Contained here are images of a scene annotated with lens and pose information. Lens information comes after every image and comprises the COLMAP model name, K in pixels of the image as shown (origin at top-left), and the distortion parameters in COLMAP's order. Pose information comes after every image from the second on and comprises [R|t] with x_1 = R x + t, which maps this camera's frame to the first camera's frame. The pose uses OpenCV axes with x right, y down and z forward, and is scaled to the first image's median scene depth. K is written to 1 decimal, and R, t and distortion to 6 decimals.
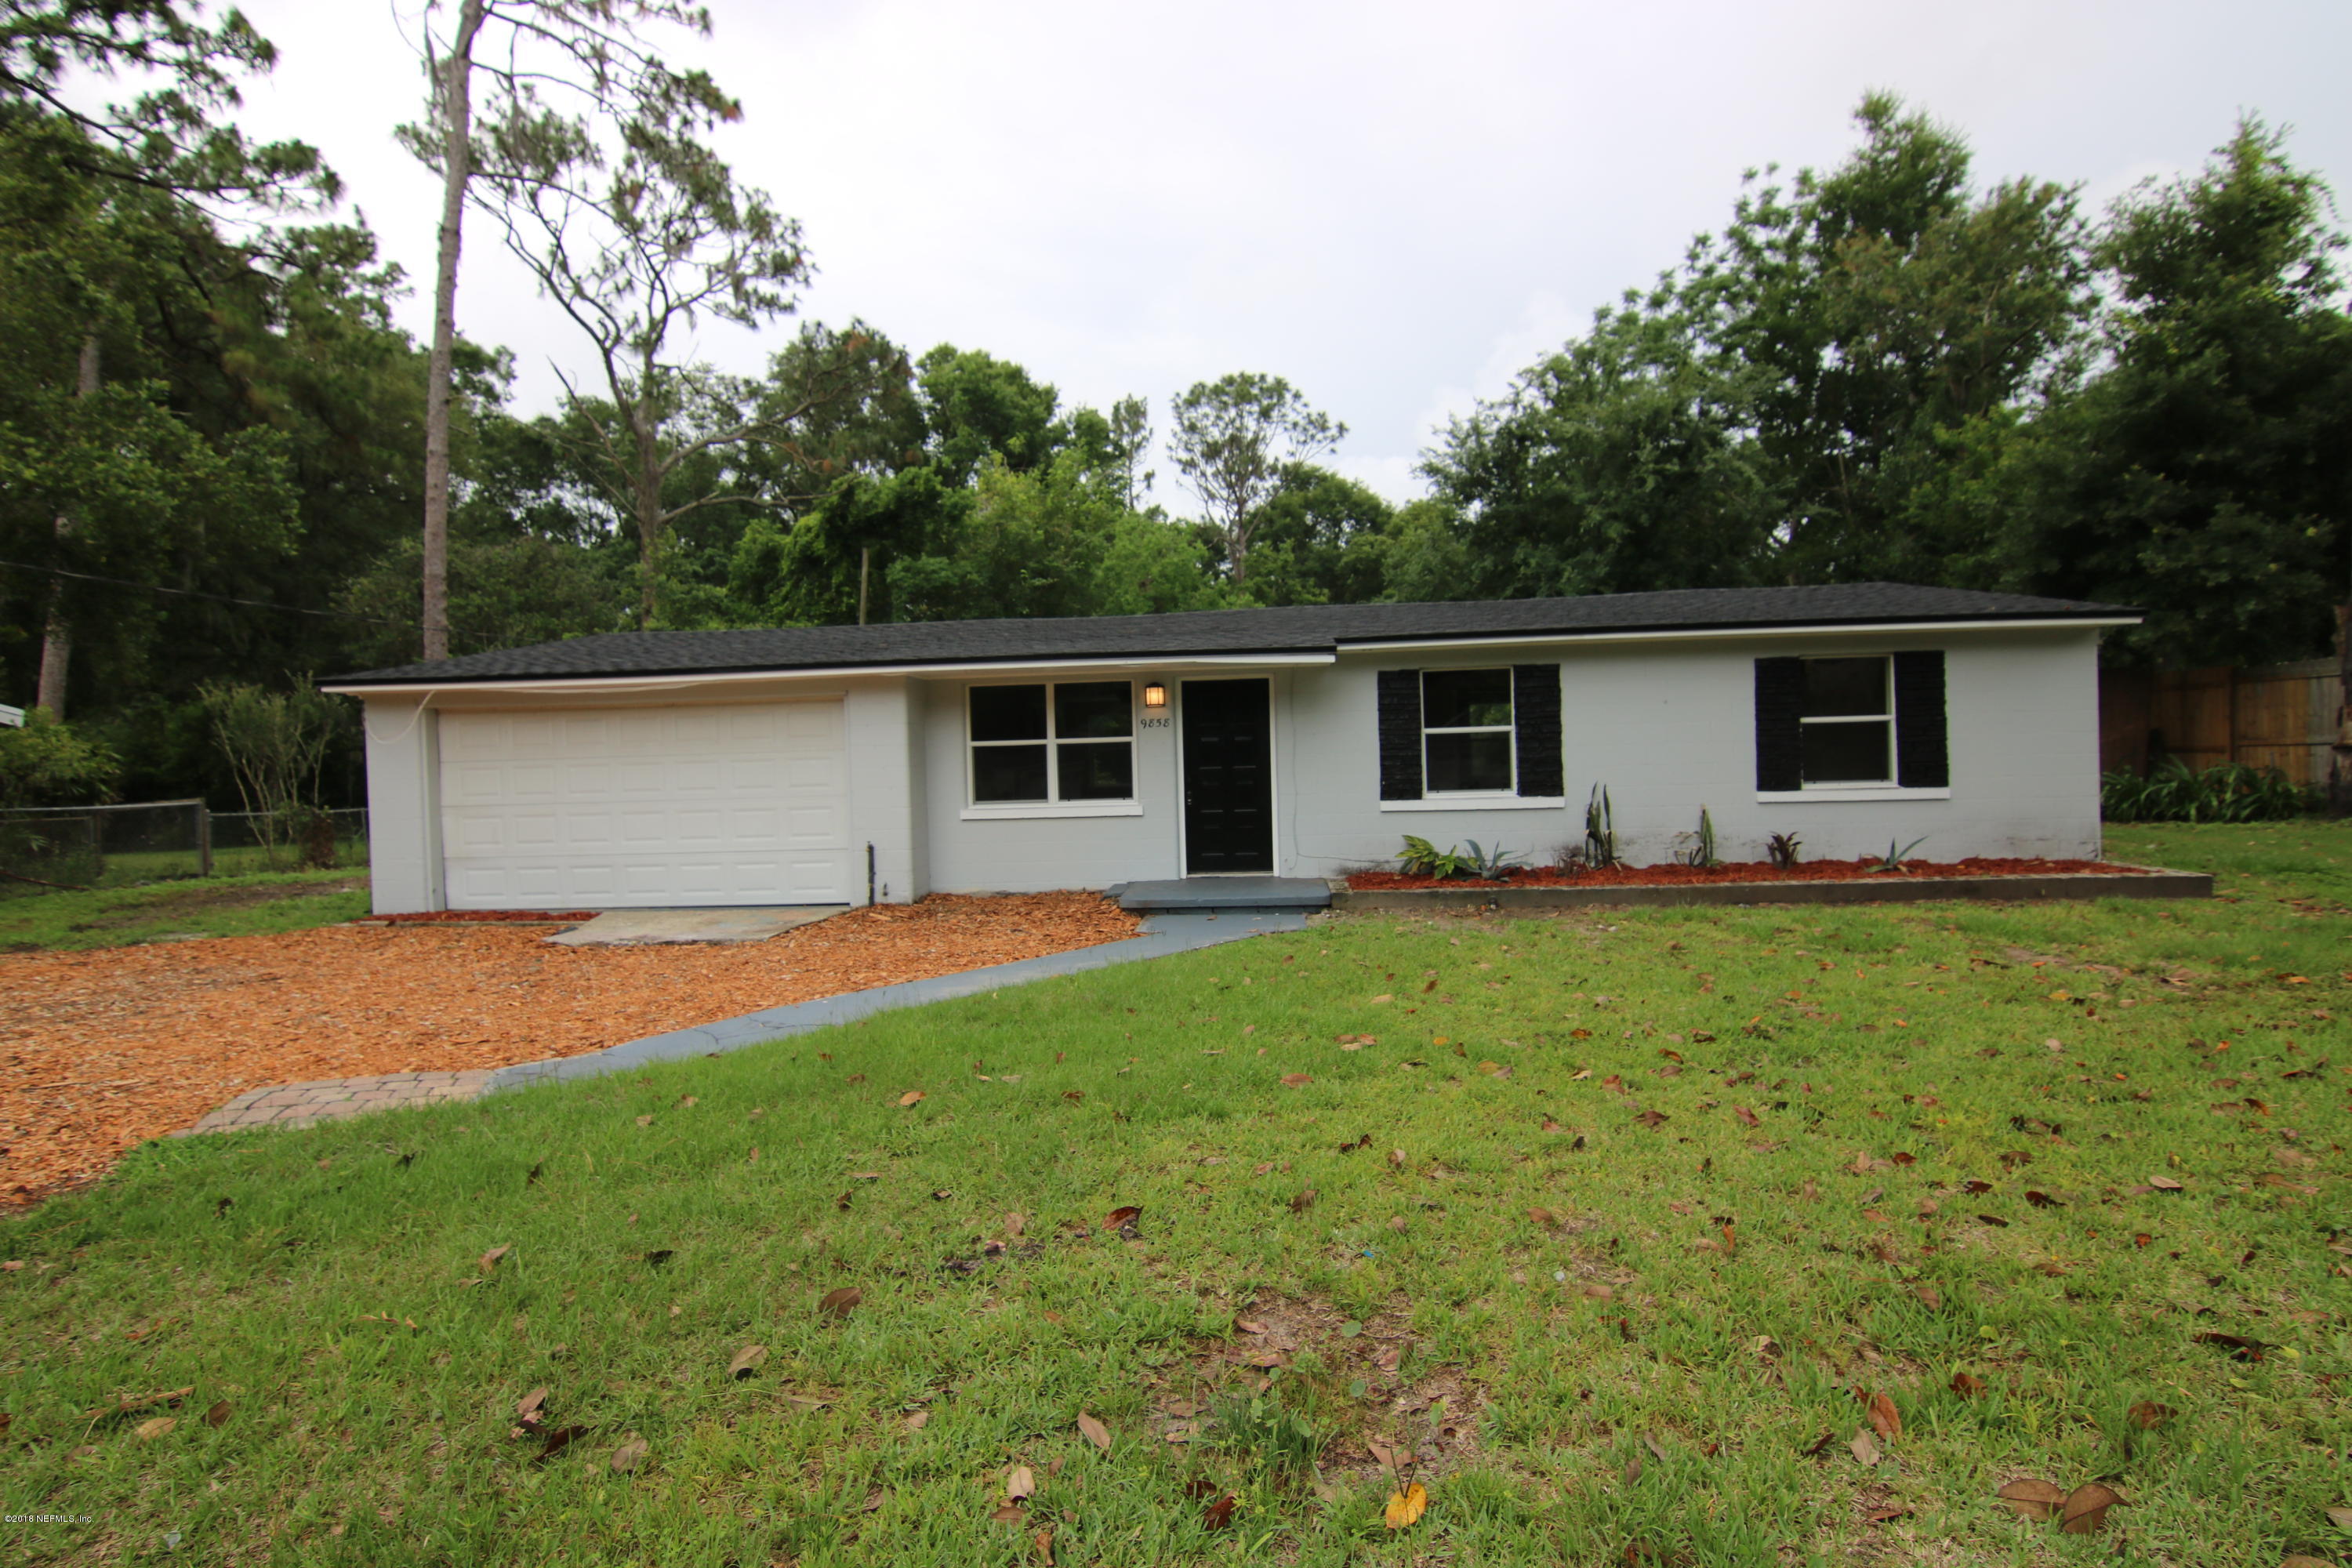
lens RADIAL K [[1207.1, 0, 1168.0], [0, 1207.1, 788.4], [0, 0, 1]] dist [-0.004963, -0.018601]
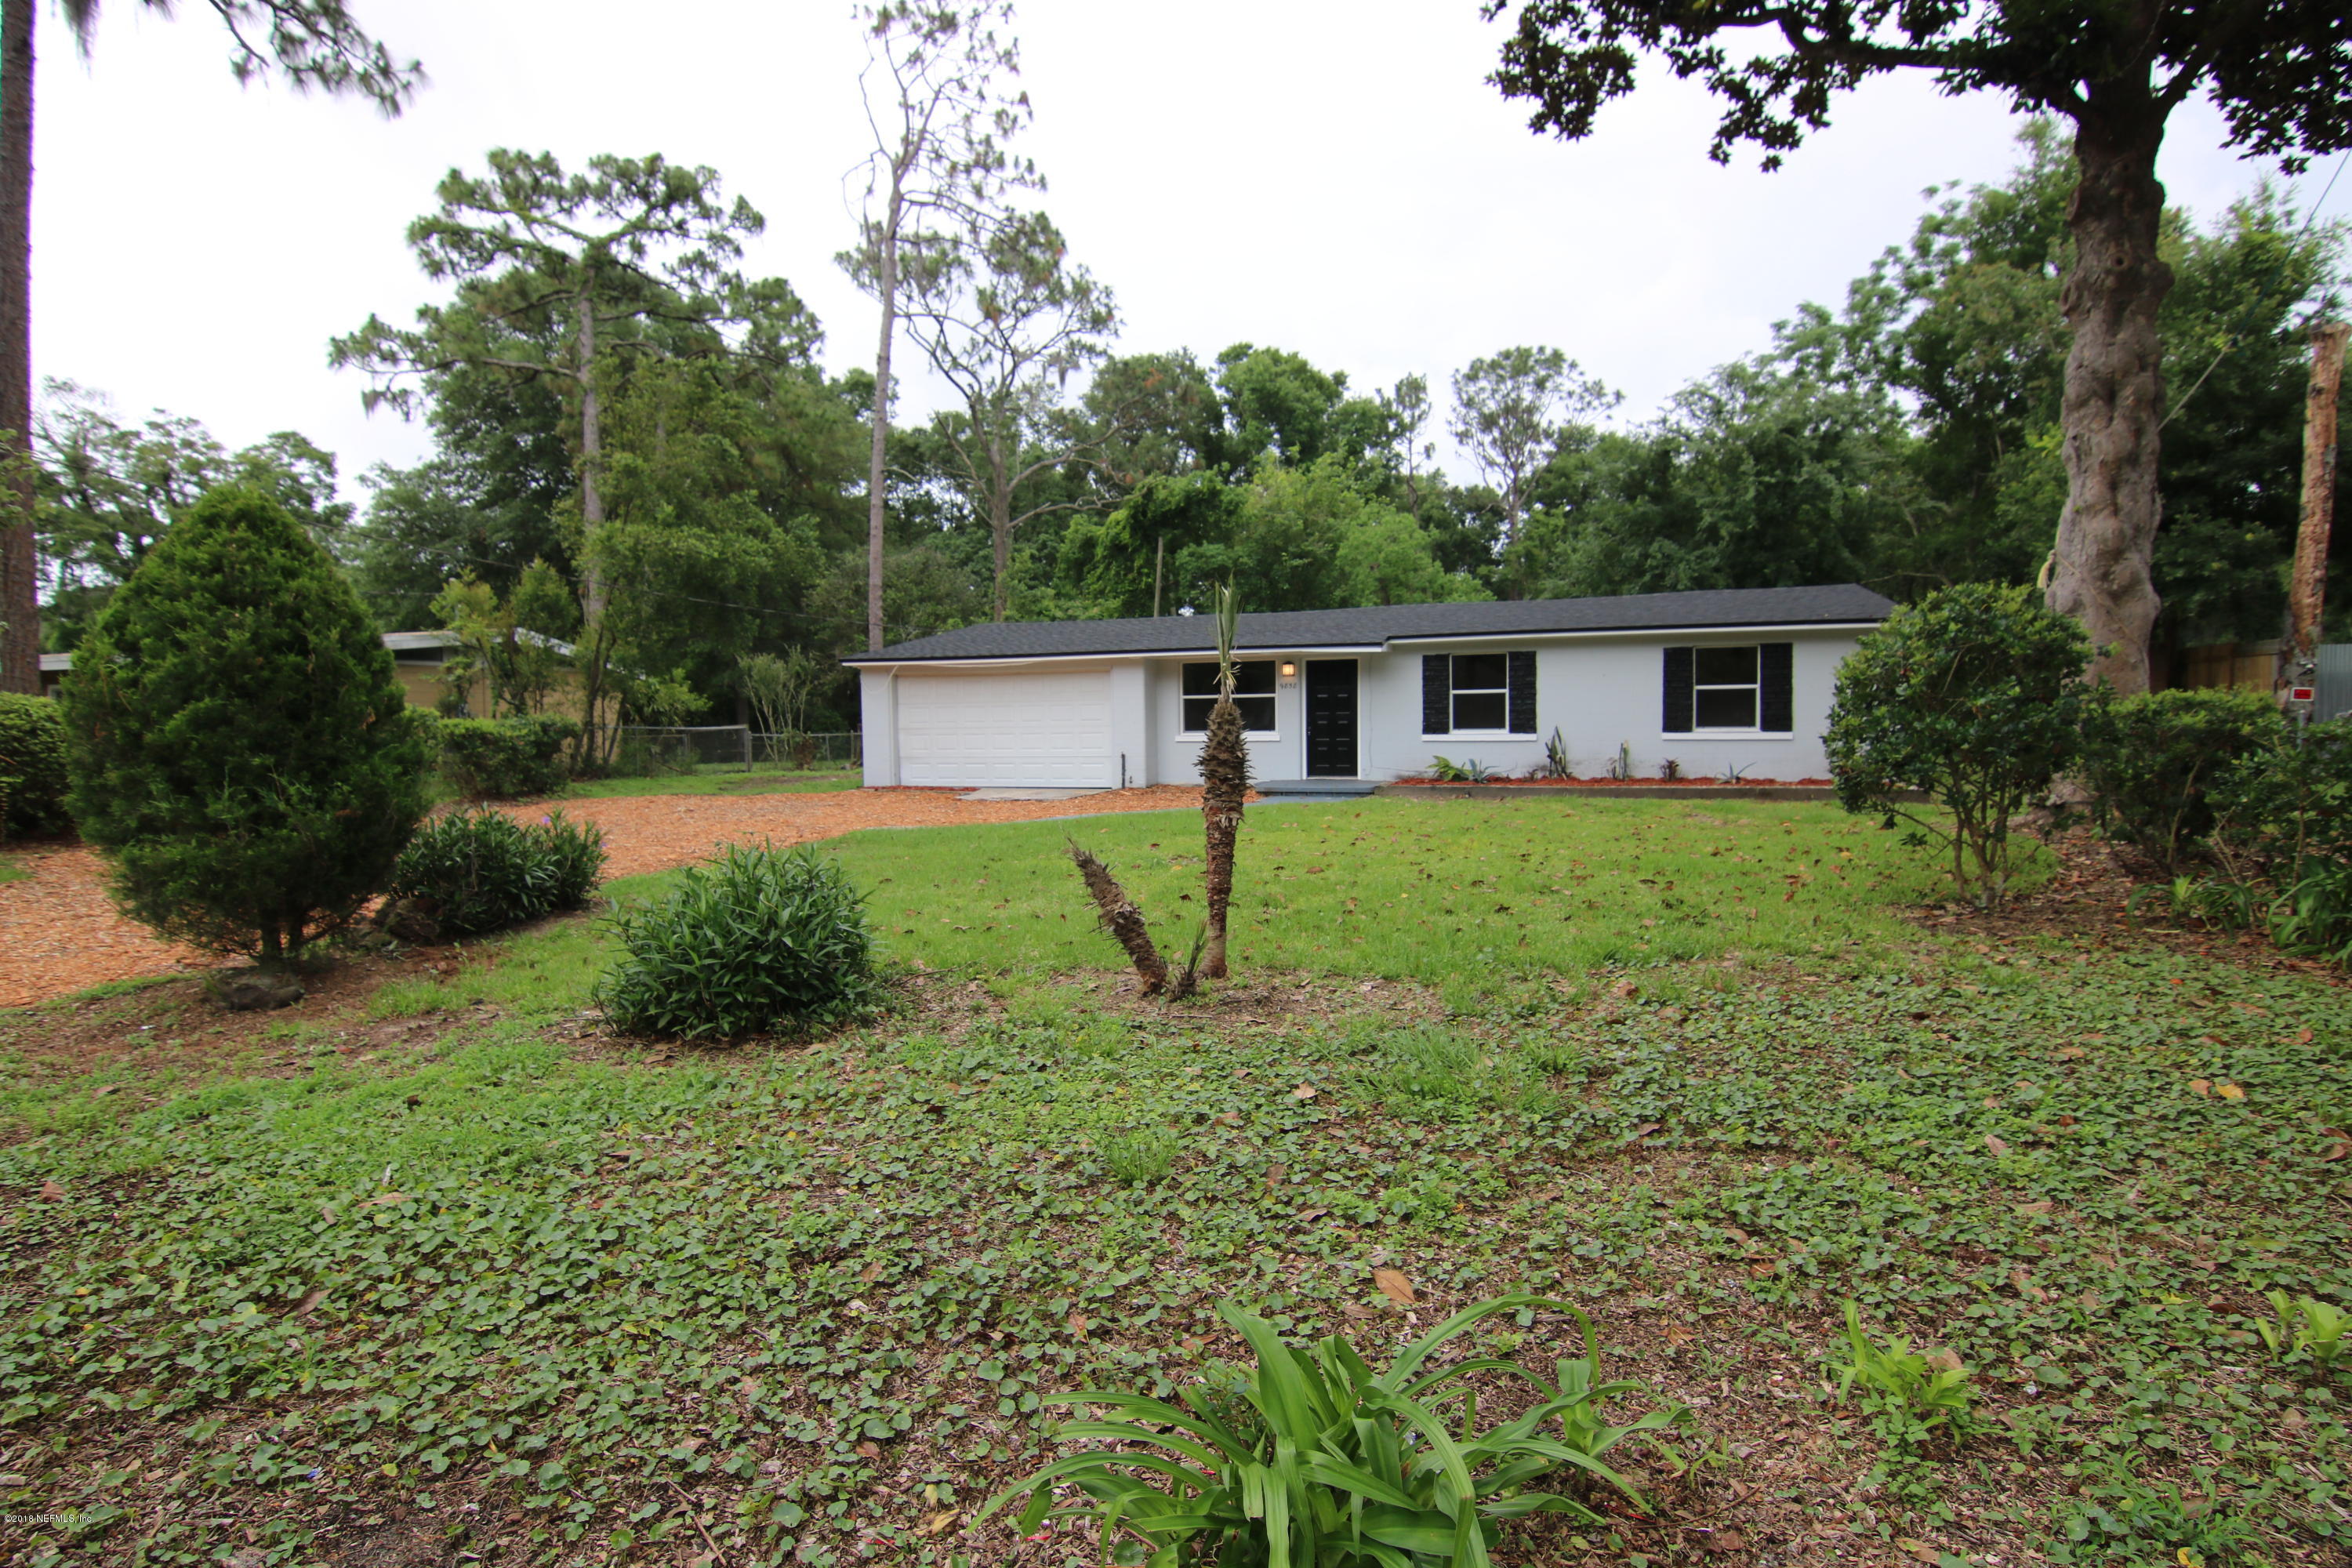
lens RADIAL K [[1191.9, 0, 1166.0], [0, 1191.9, 778.3], [0, 0, 1]] dist [-0.007874, -0.010740]
pose [[0.966493, 0.027737, -0.255189, 0.178852], [-0.019208, 0.999172, 0.035856, 0.013009], [0.255972, -0.029753, 0.966226, -0.461399]]
